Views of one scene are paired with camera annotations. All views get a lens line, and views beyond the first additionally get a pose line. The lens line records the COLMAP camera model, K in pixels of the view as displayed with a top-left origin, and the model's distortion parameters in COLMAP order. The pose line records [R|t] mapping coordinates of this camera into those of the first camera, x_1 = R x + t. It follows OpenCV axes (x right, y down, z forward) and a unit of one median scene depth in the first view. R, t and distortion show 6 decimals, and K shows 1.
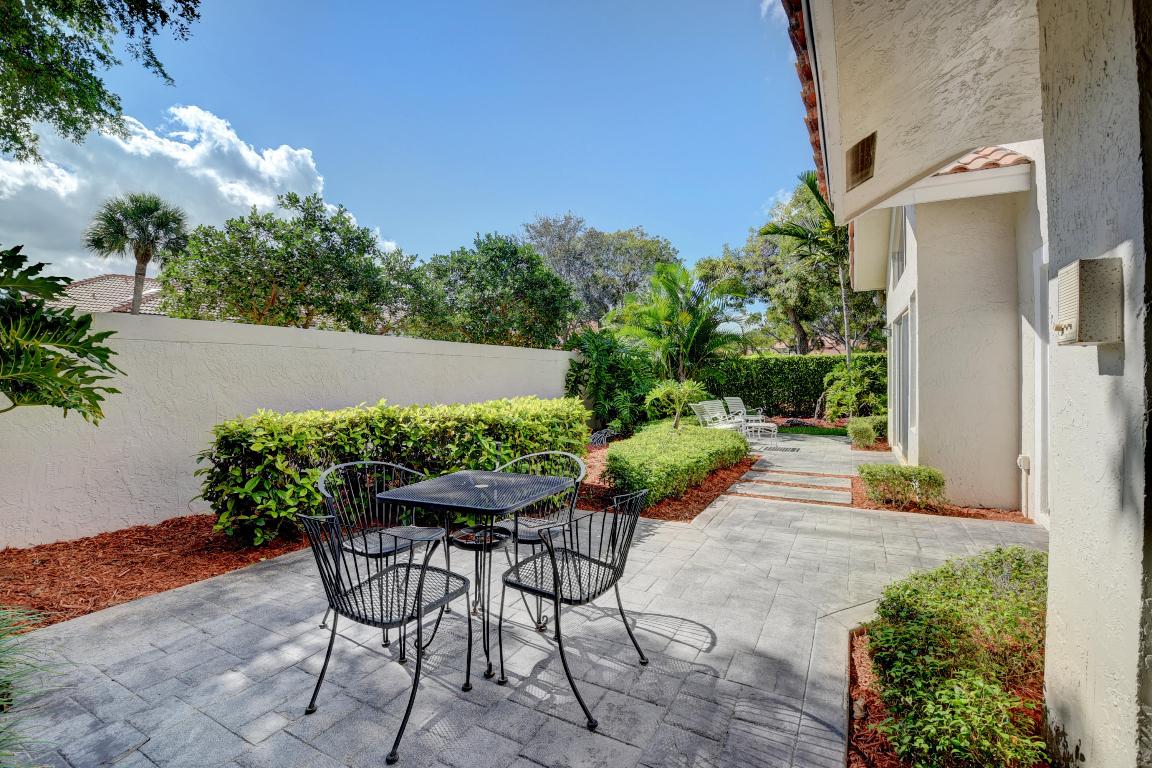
lens RADIAL K [[507.2, 0, 573.0], [0, 507.2, 381.3], [0, 0, 1]] dist [-0.025127, -0.002721]
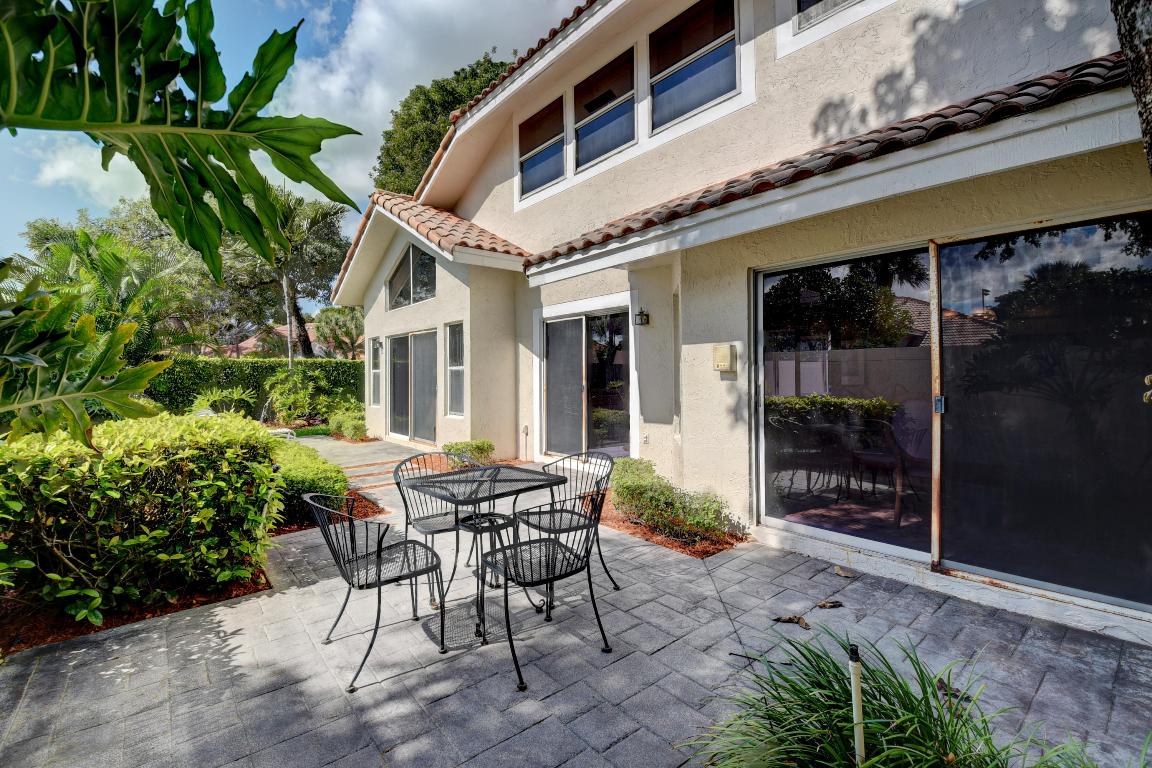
lens RADIAL K [[507.2, 0, 572.7], [0, 507.2, 380.6], [0, 0, 1]] dist [-0.025127, -0.002721]
pose [[0.357017, -0.002546, 0.934094, -1.236062], [0.010040, 0.999949, -0.001112, -0.017023], [-0.934044, 0.009775, 0.357024, 0.395969]]
